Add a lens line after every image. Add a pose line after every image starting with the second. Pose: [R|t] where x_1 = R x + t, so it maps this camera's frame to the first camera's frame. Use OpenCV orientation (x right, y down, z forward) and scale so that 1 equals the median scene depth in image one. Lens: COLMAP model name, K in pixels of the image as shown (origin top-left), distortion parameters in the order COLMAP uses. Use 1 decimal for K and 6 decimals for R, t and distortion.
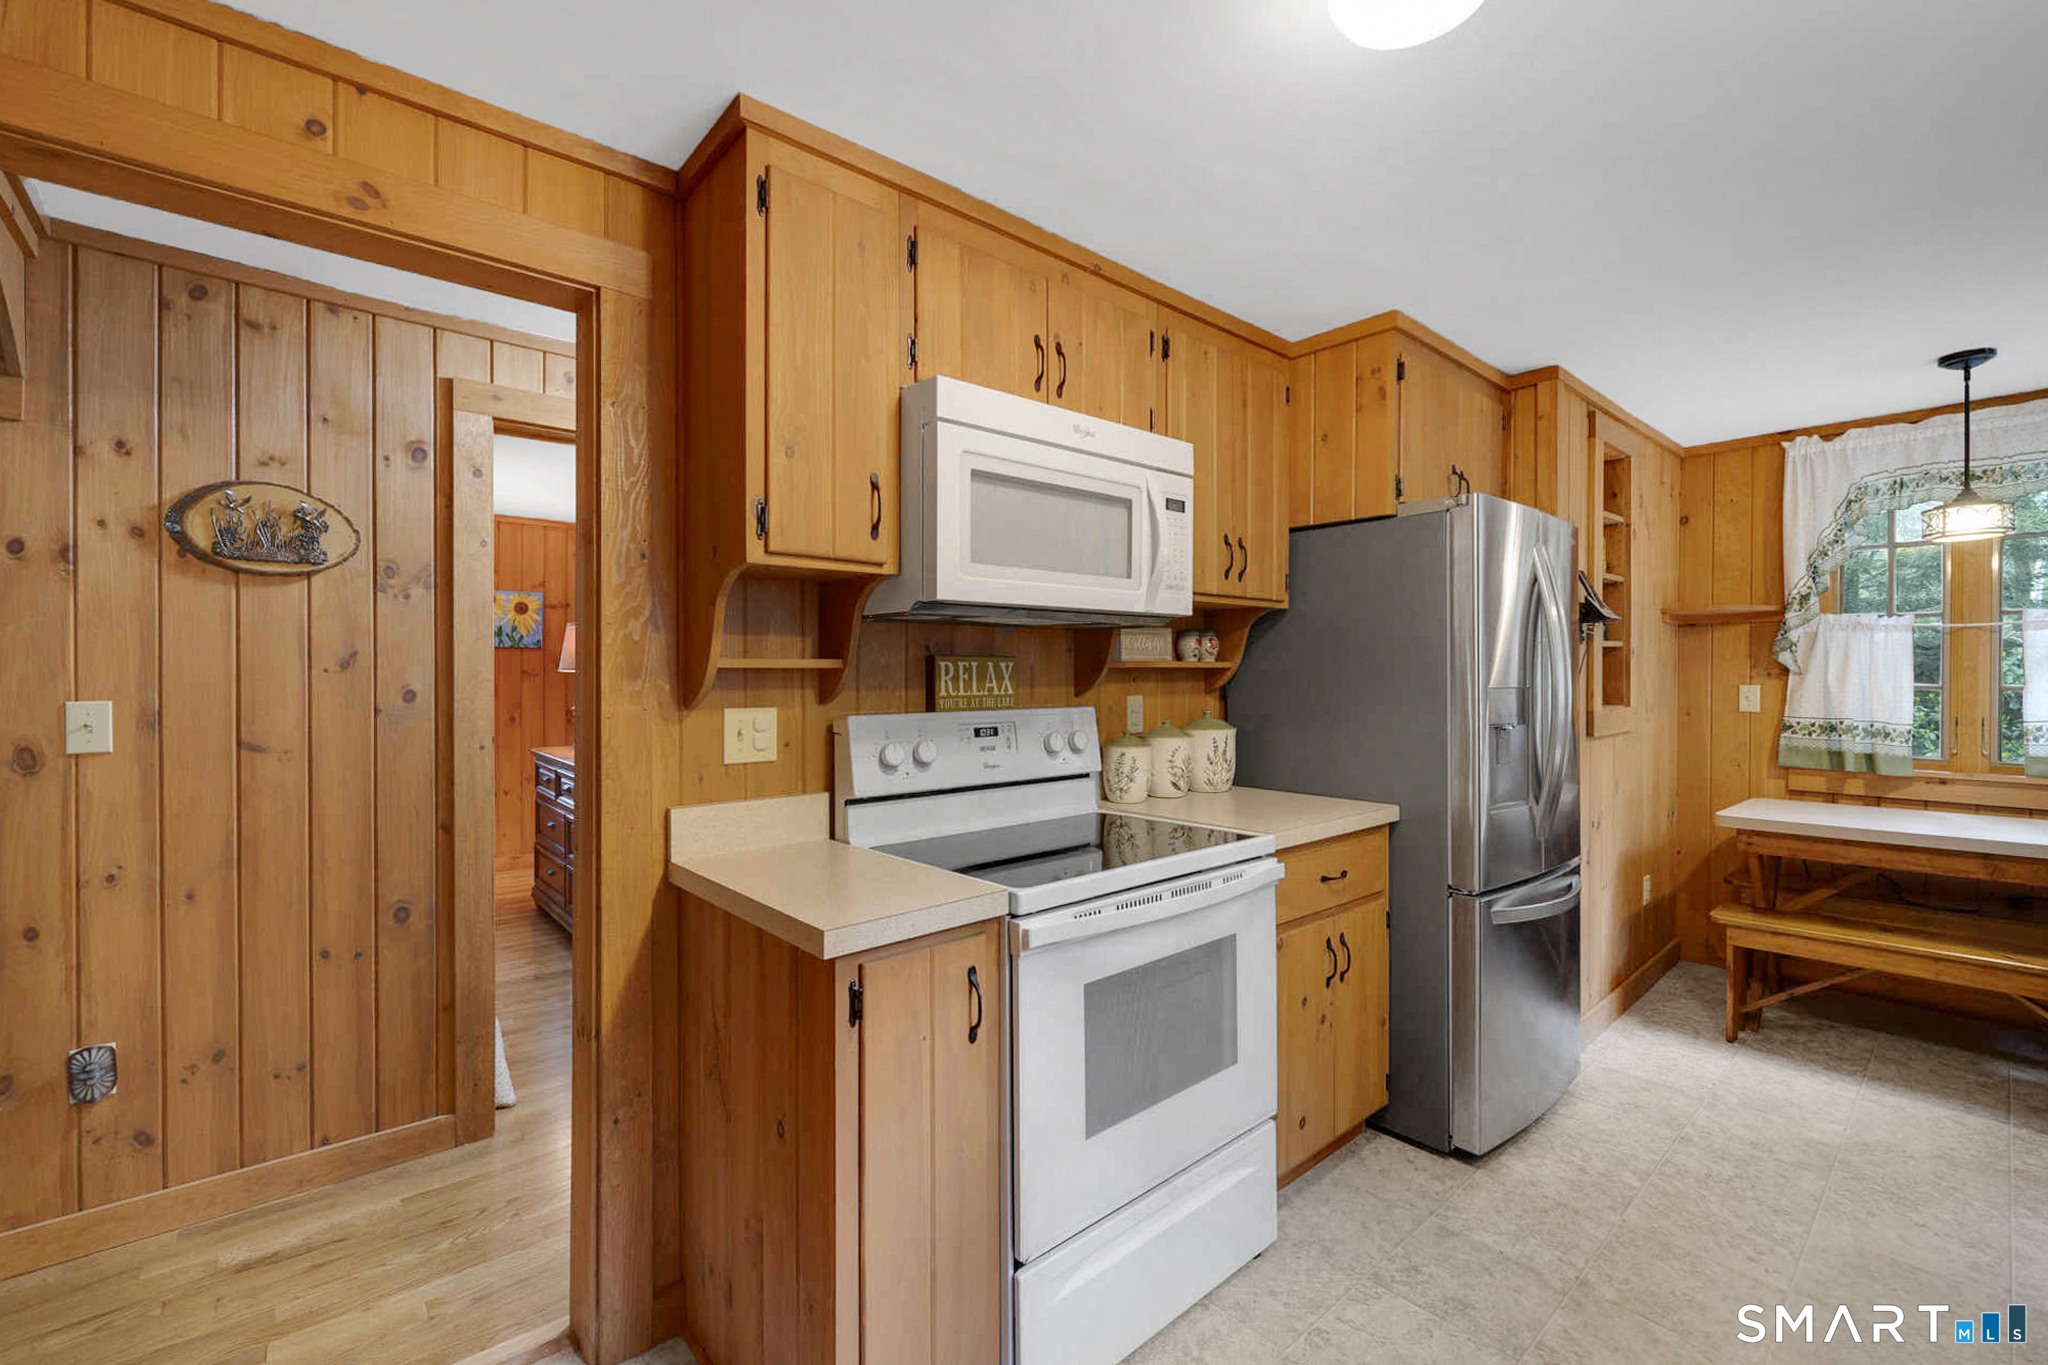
lens RADIAL K [[876.7, 0, 1021.0], [0, 876.7, 675.4], [0, 0, 1]] dist [-0.003301, -0.000175]
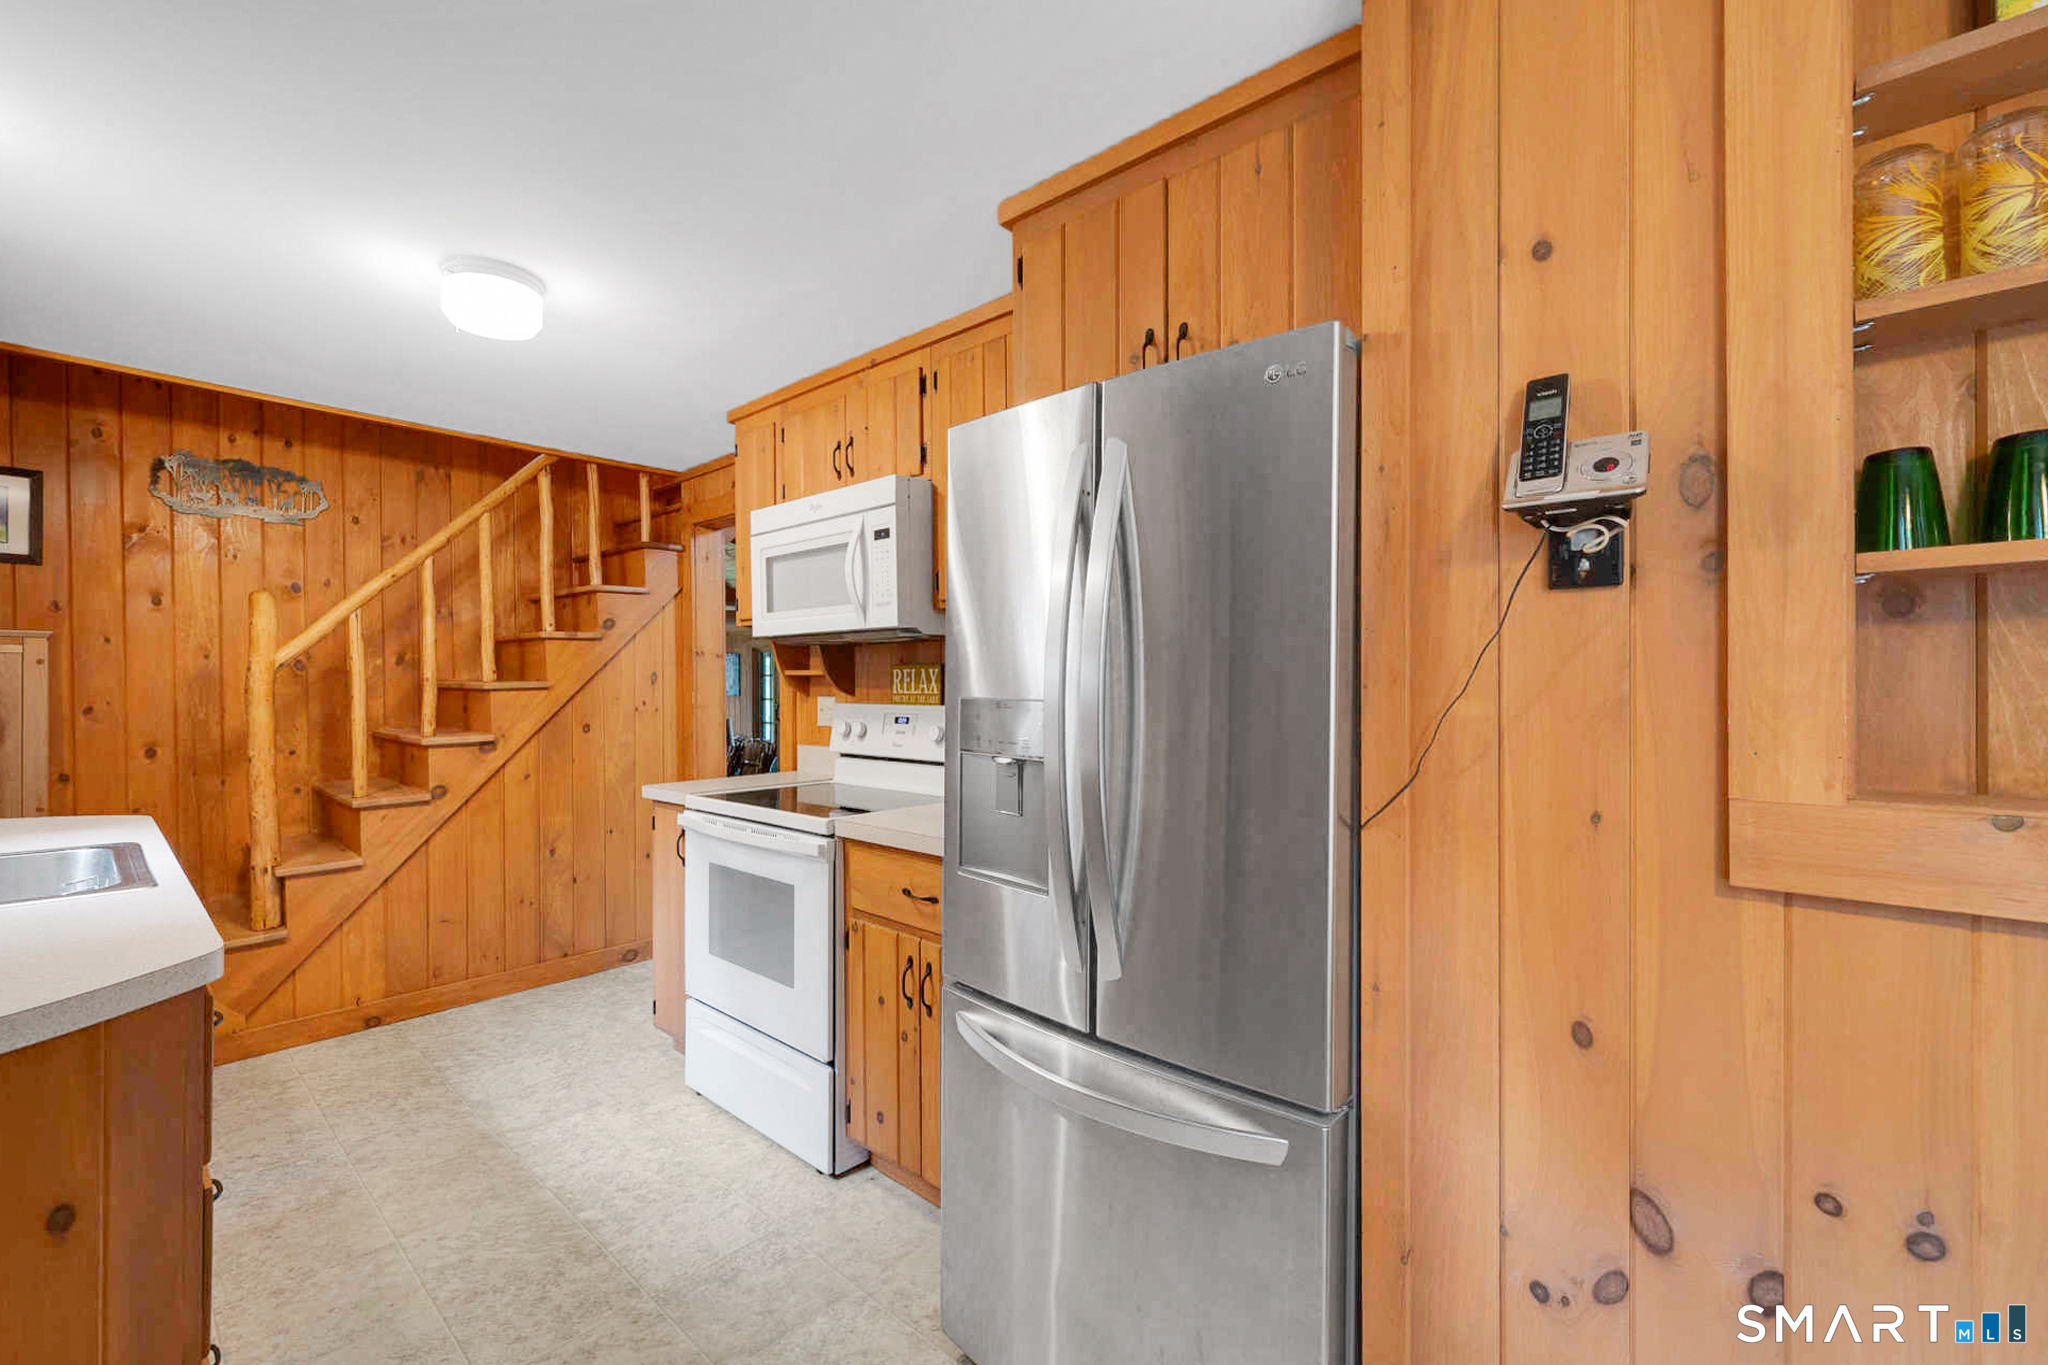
lens RADIAL K [[836.2, 0, 1009.9], [0, 836.2, 683.8], [0, 0, 1]] dist [-0.000566, -0.000054]
pose [[0.118475, 0.006113, -0.992938, 1.327916], [-0.001918, 0.999981, 0.005928, -0.000418], [0.992955, 0.001202, 0.118485, 1.053464]]
